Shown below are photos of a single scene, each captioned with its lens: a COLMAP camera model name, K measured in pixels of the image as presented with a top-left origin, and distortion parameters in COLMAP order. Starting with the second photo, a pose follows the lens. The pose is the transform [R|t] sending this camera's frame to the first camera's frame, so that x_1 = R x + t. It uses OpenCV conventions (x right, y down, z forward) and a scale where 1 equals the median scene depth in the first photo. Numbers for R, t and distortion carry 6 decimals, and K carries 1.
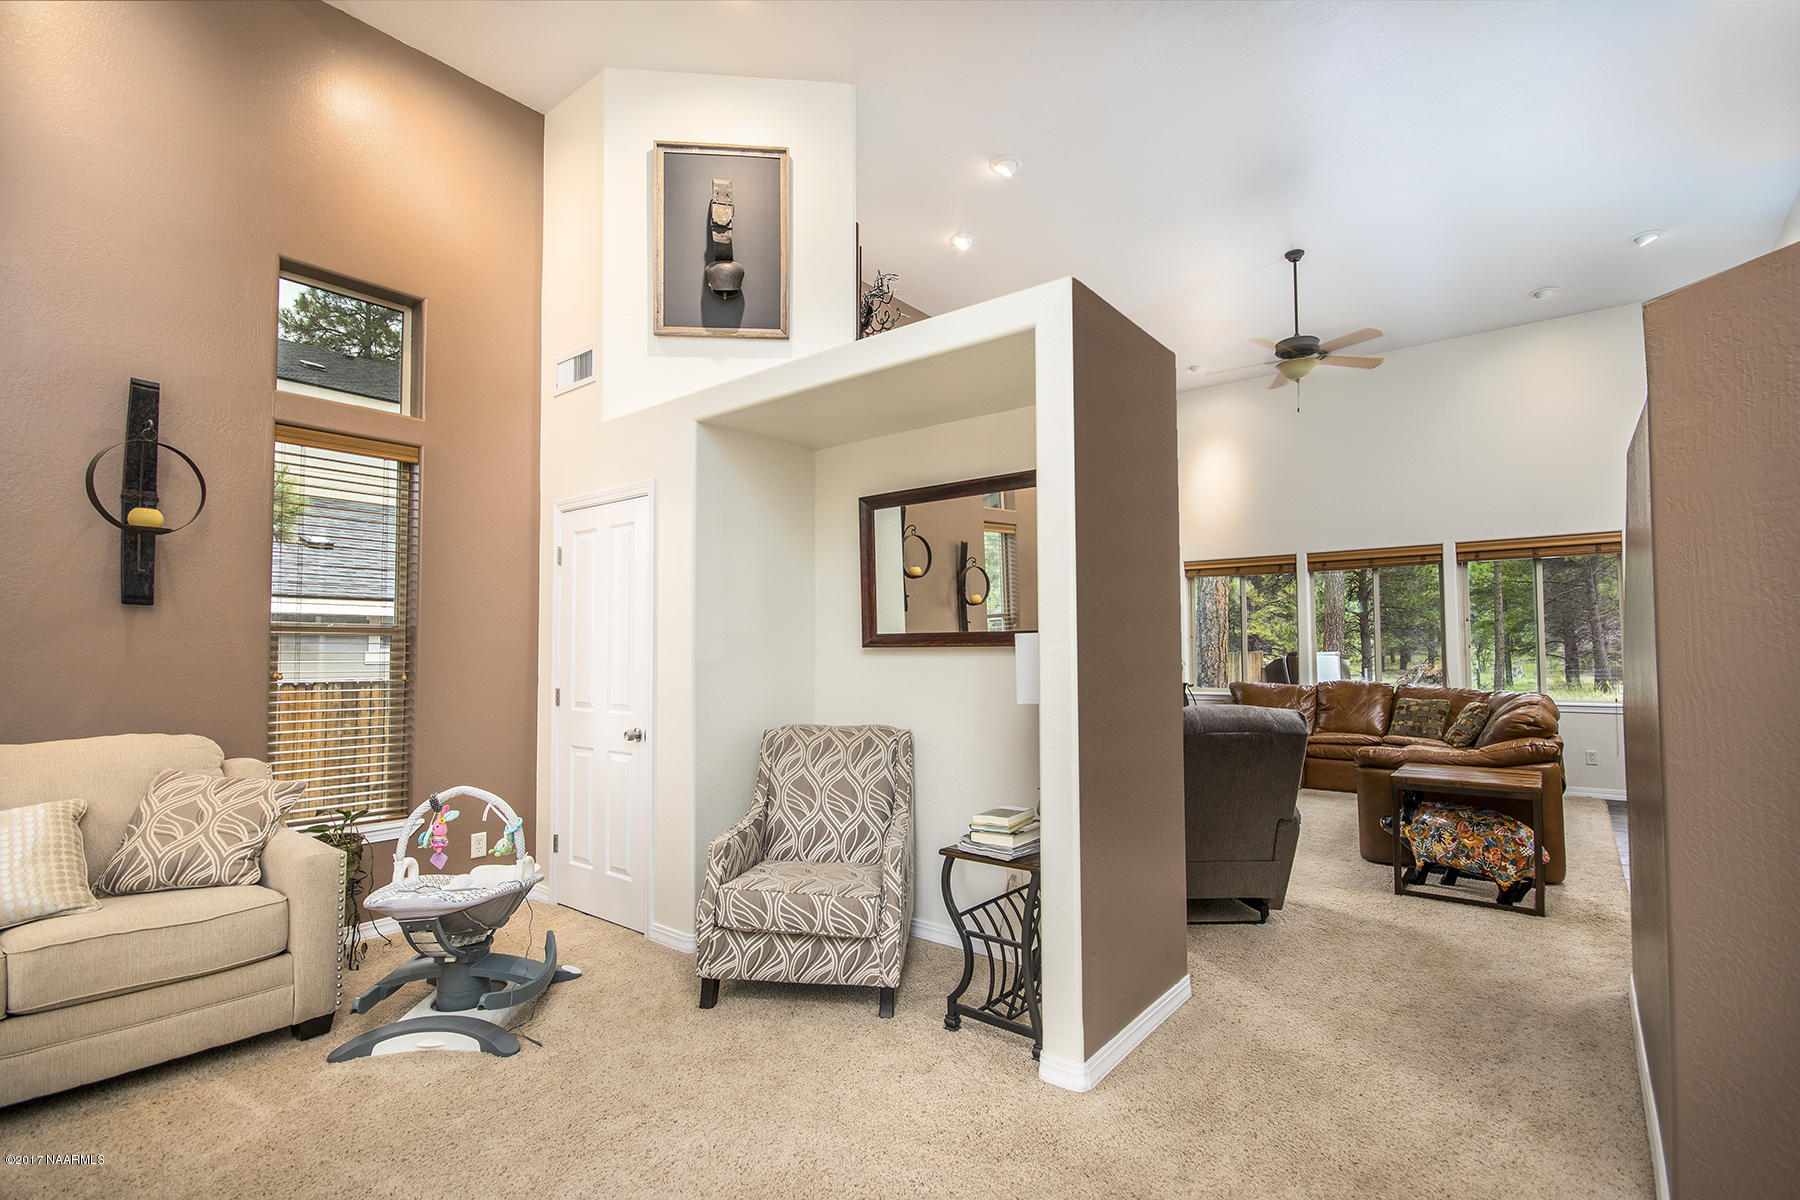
lens RADIAL K [[839.7, 0, 892.7], [0, 839.7, 591.5], [0, 0, 1]] dist [0.002191, -0.006438]
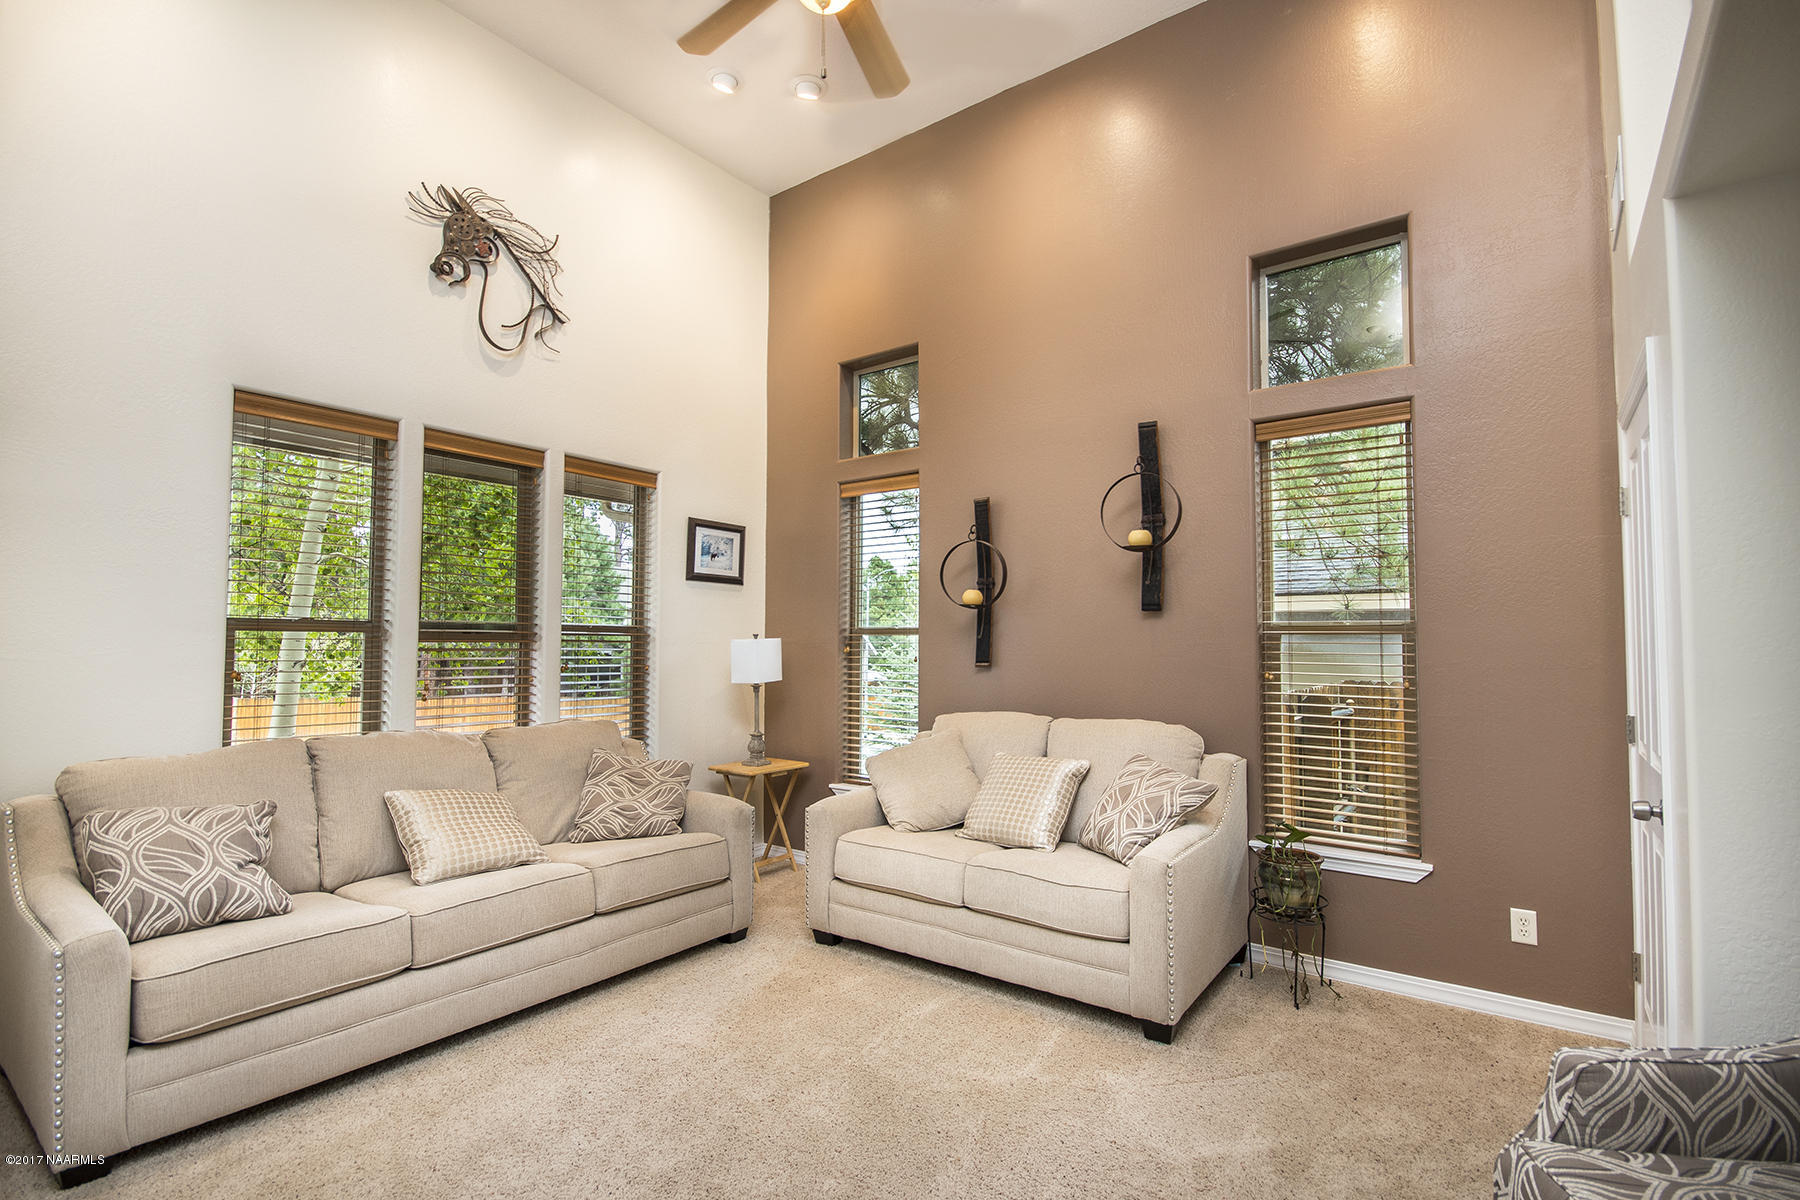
lens RADIAL K [[839.7, 0, 893.5], [0, 839.7, 605.1], [0, 0, 1]] dist [0.002191, -0.006438]
pose [[0.028035, -0.042951, -0.998684, 0.269511], [0.069545, 0.996739, -0.040915, 0.029465], [0.997185, -0.068306, 0.030930, 0.584954]]
